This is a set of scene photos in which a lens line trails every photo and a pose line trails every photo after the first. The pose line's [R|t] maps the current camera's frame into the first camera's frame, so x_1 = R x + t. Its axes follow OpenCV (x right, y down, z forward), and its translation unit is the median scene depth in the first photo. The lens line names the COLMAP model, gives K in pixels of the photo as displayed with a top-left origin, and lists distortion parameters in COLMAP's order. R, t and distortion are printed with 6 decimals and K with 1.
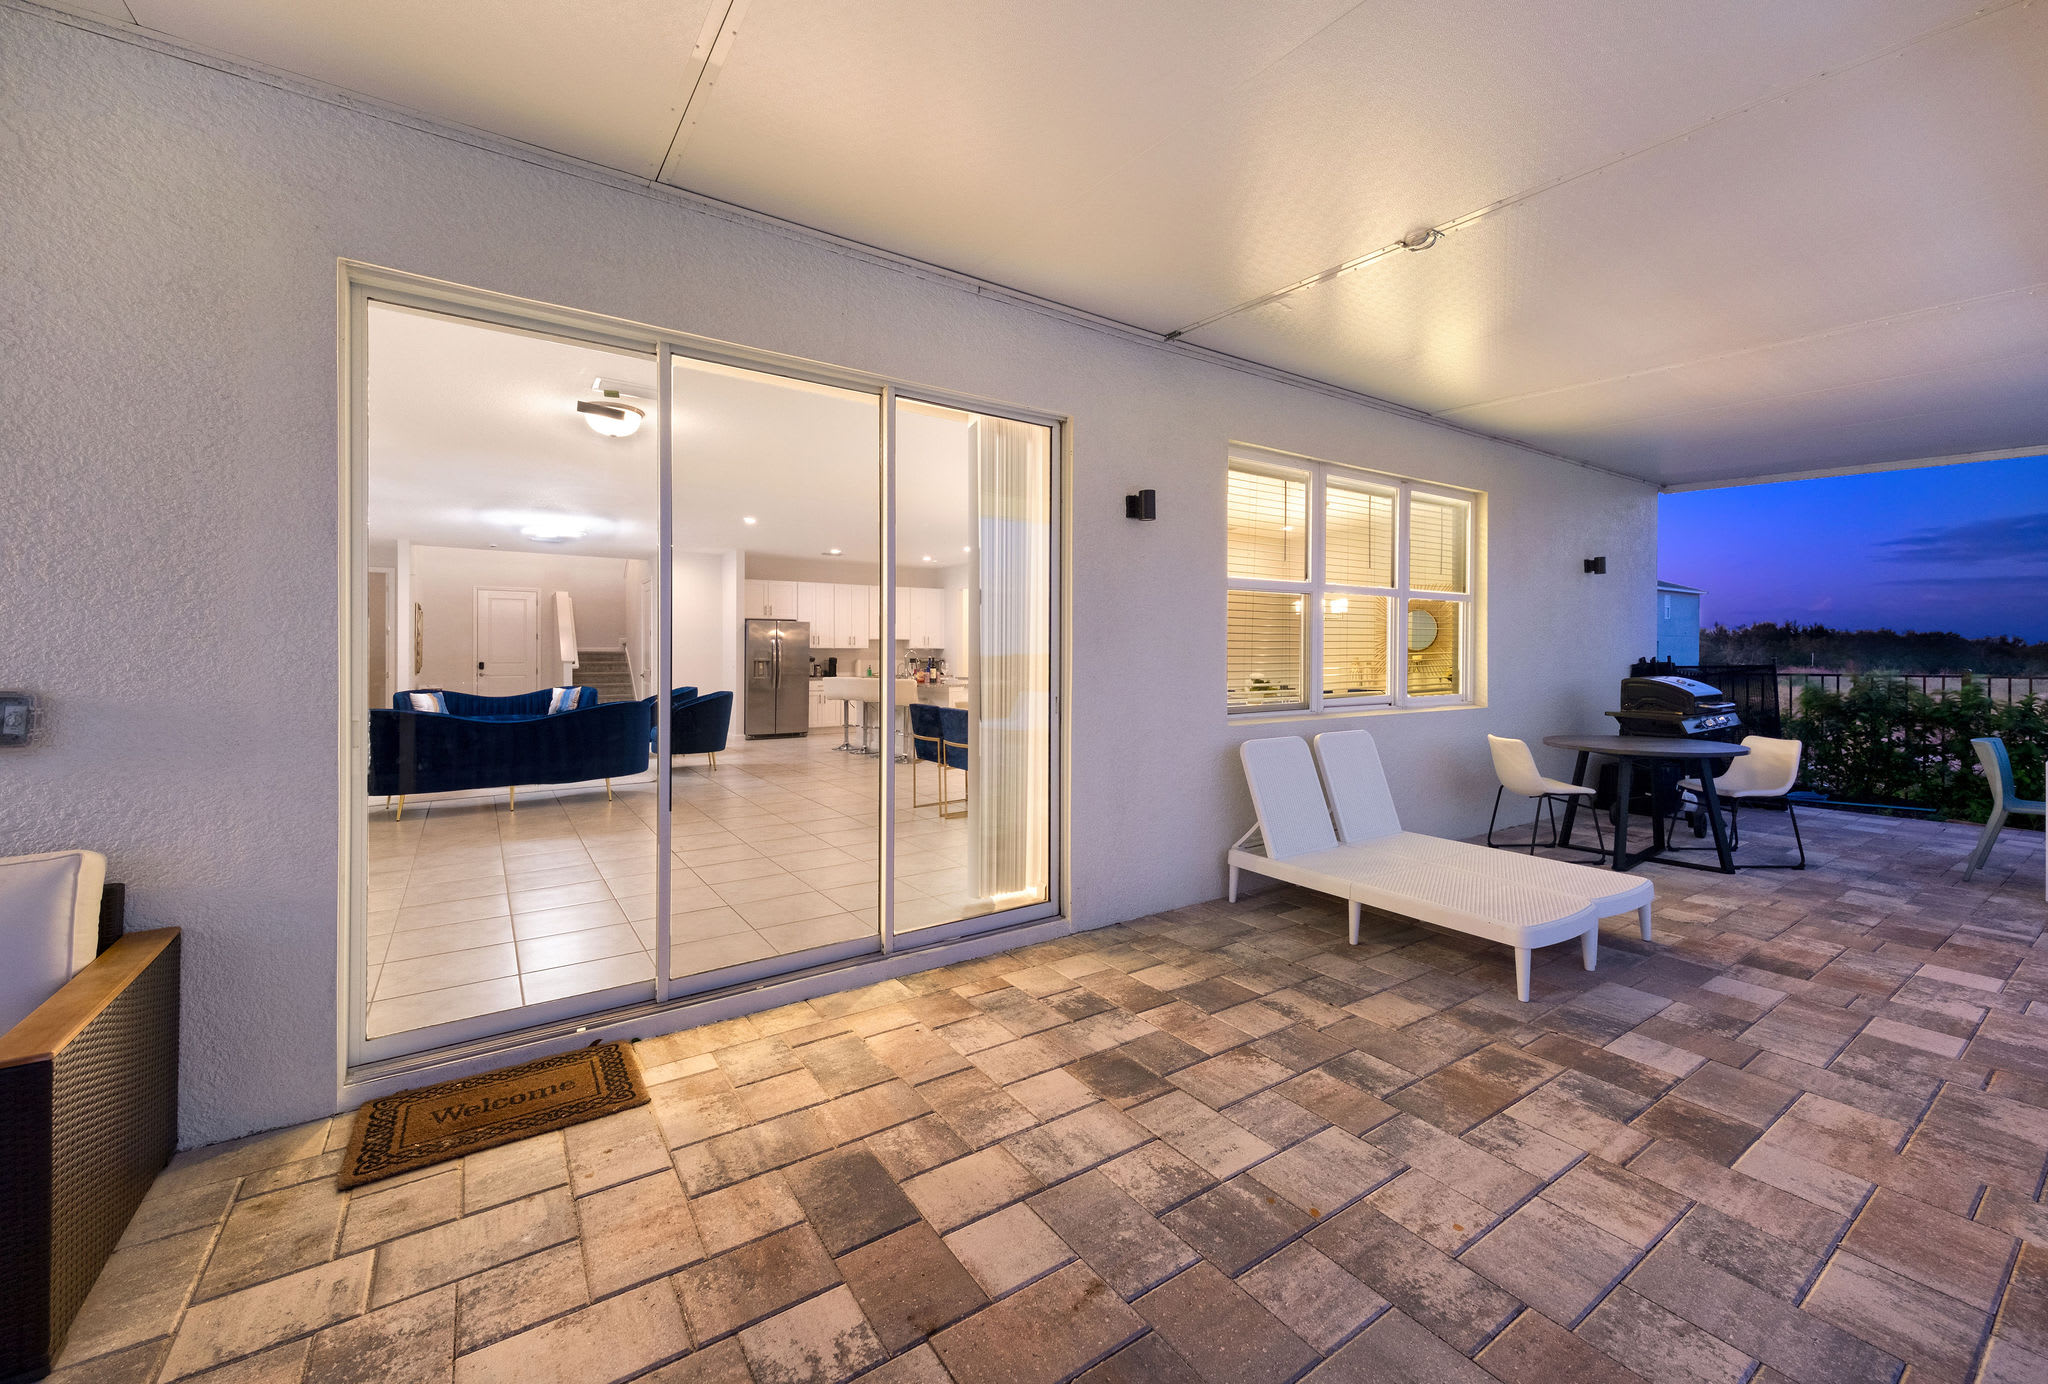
lens RADIAL K [[807.7, 0, 1026.8], [0, 807.7, 644.8], [0, 0, 1]] dist [0.012141, -0.000886]
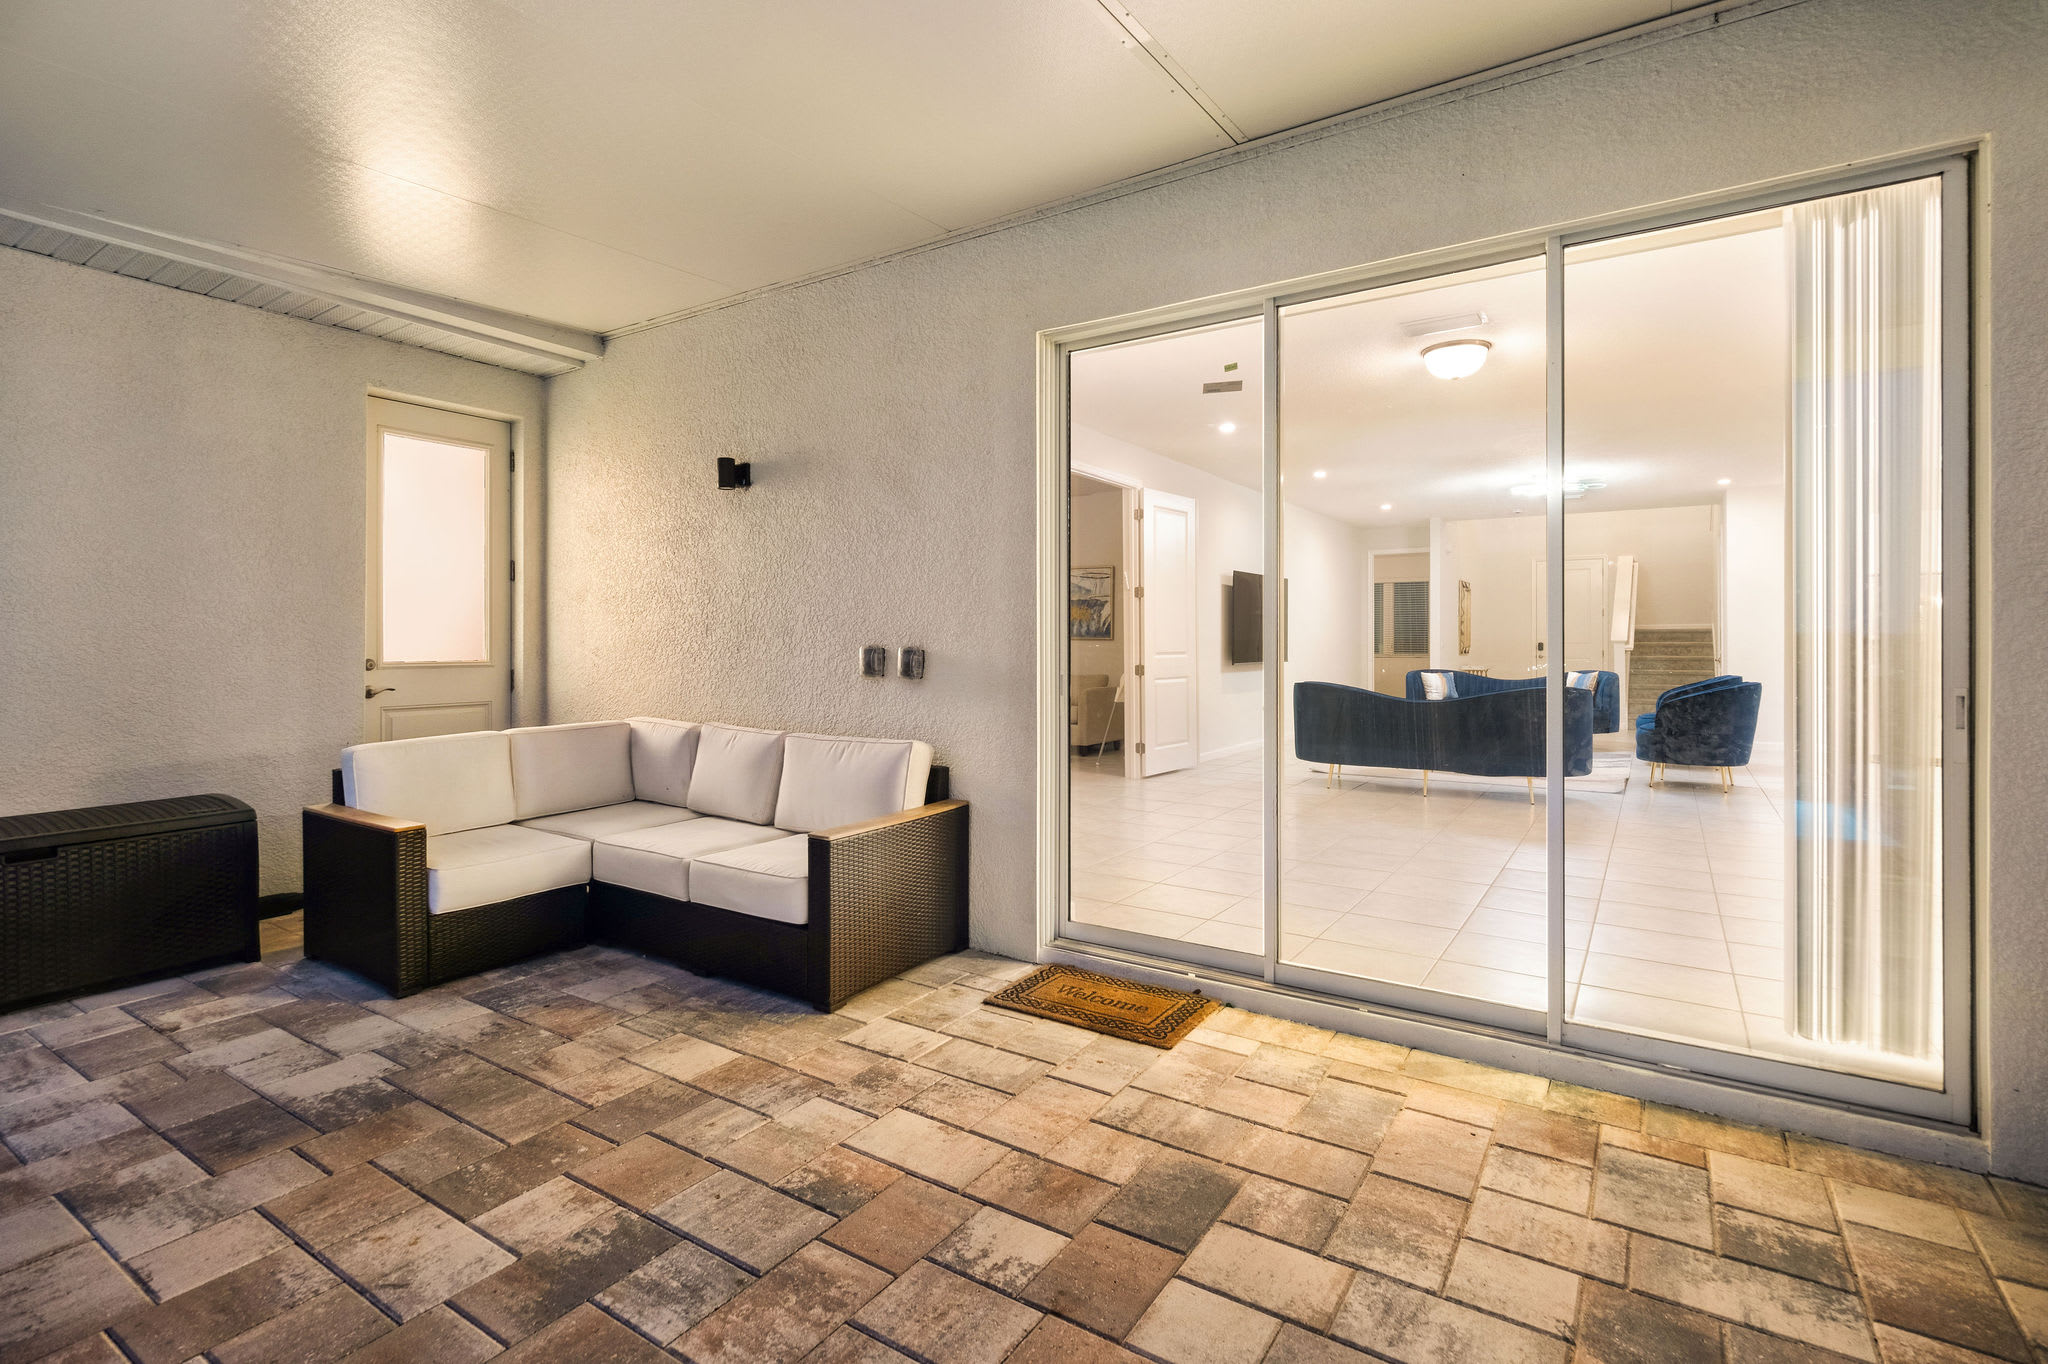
lens RADIAL K [[961.9, 0, 1013.8], [0, 961.9, 650.0], [0, 0, 1]] dist [0.016128, -0.001685]
pose [[0.392810, 0.011872, -0.919543, 0.522737], [0.012562, 0.999754, 0.018274, 0.018085], [0.919534, -0.018730, 0.392564, 0.293834]]
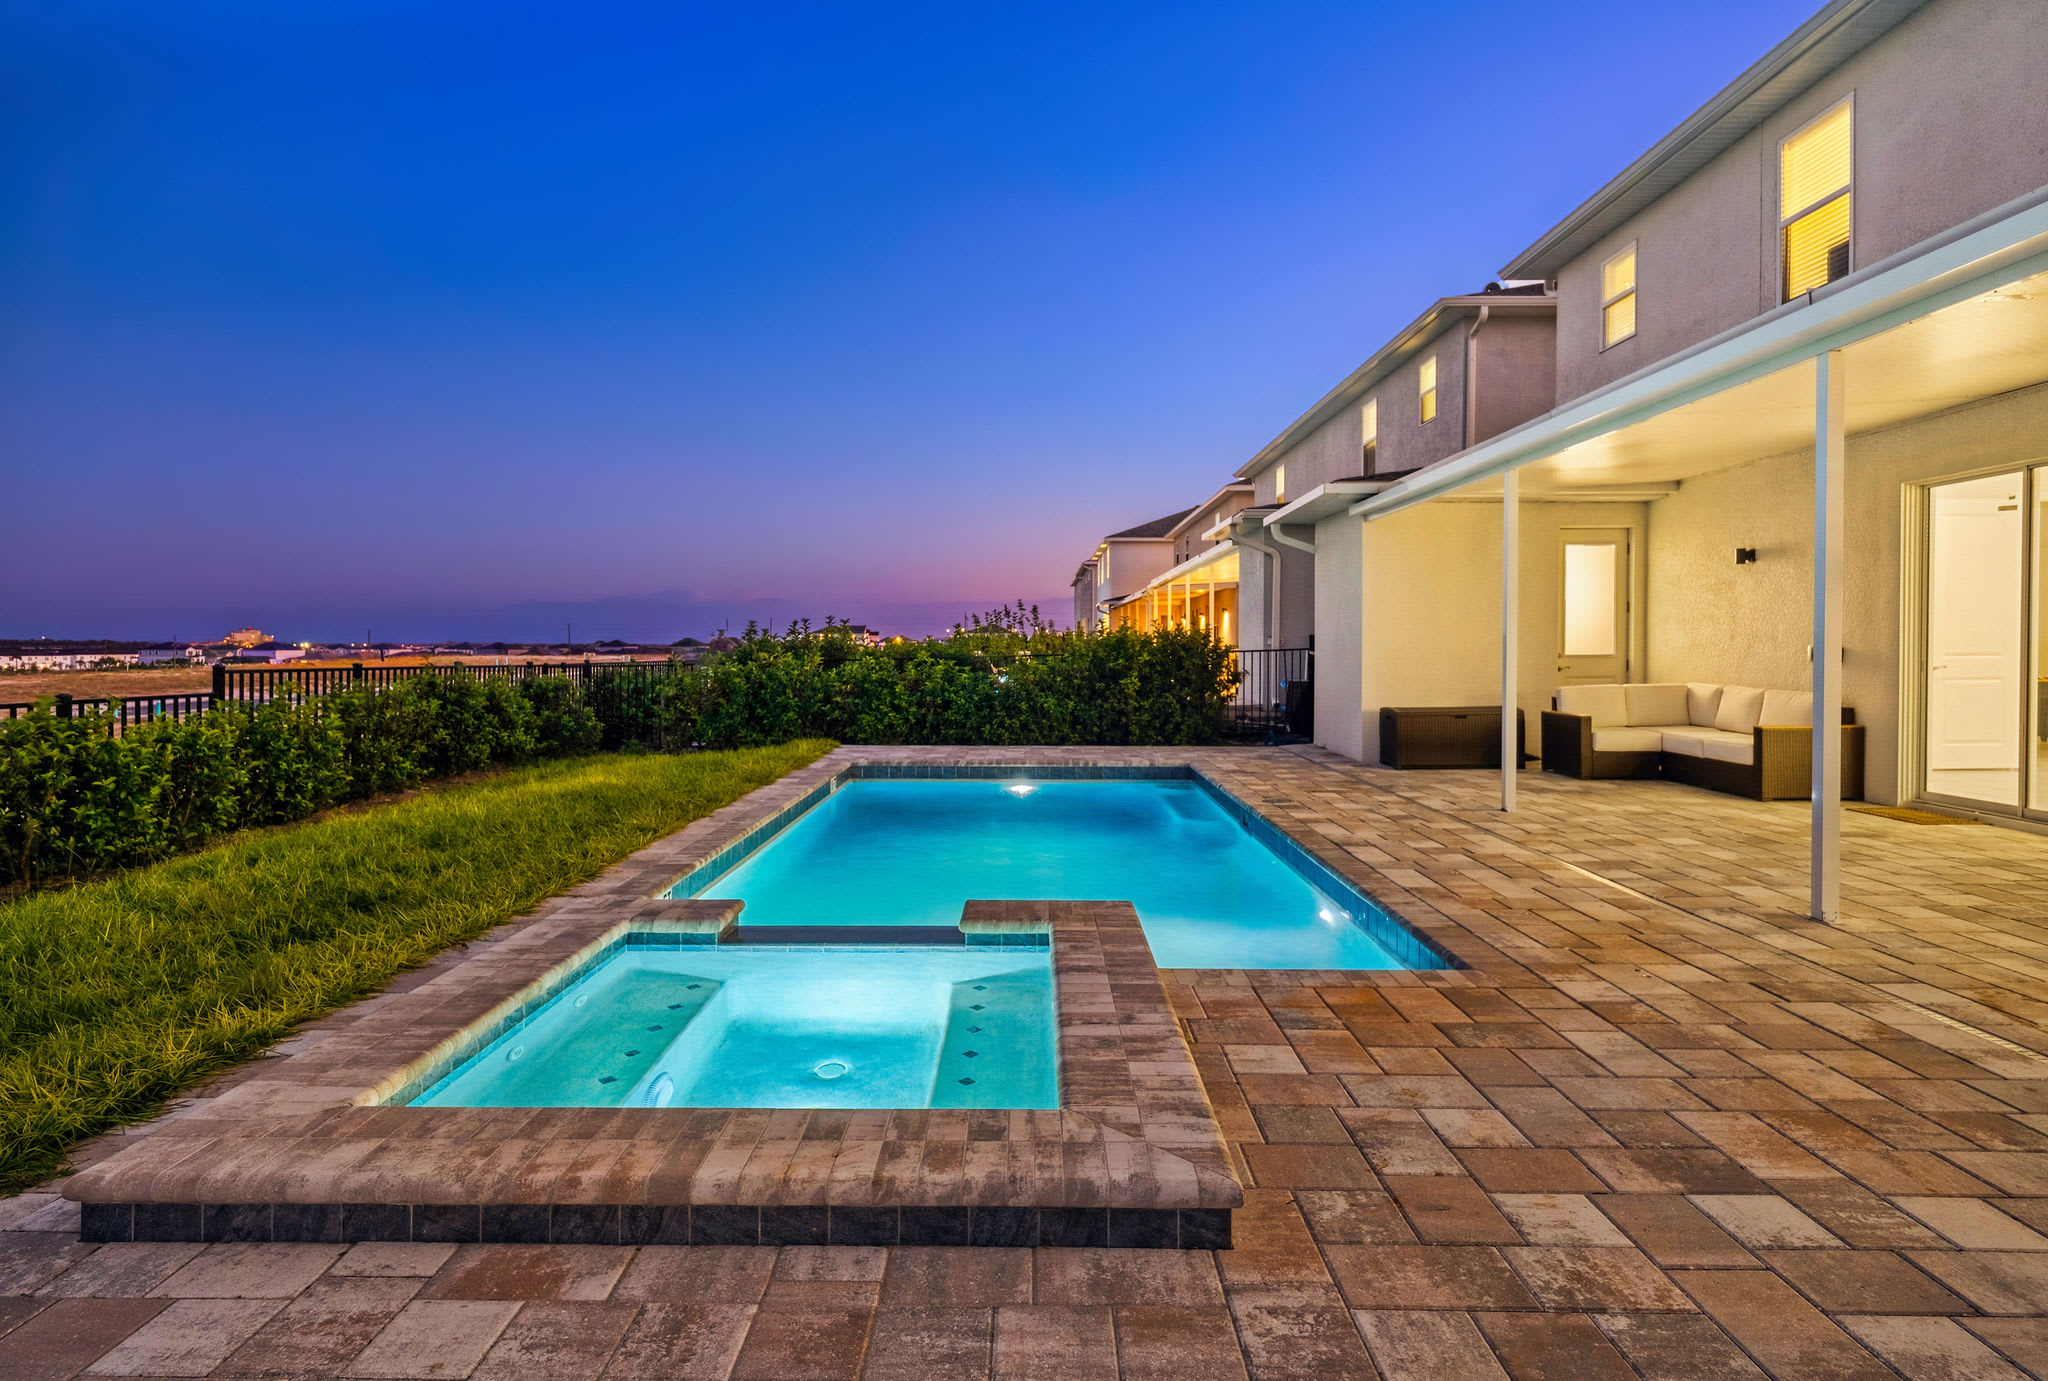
lens RADIAL K [[1065.8, 0, 1018.5], [0, 1065.8, 654.1], [0, 0, 1]] dist [0.004201, -0.000520]
pose [[-0.568312, 0.009862, -0.822754, 3.097083], [0.017060, 0.999854, 0.000201, 0.020316], [0.822637, -0.013922, -0.568397, 0.536833]]
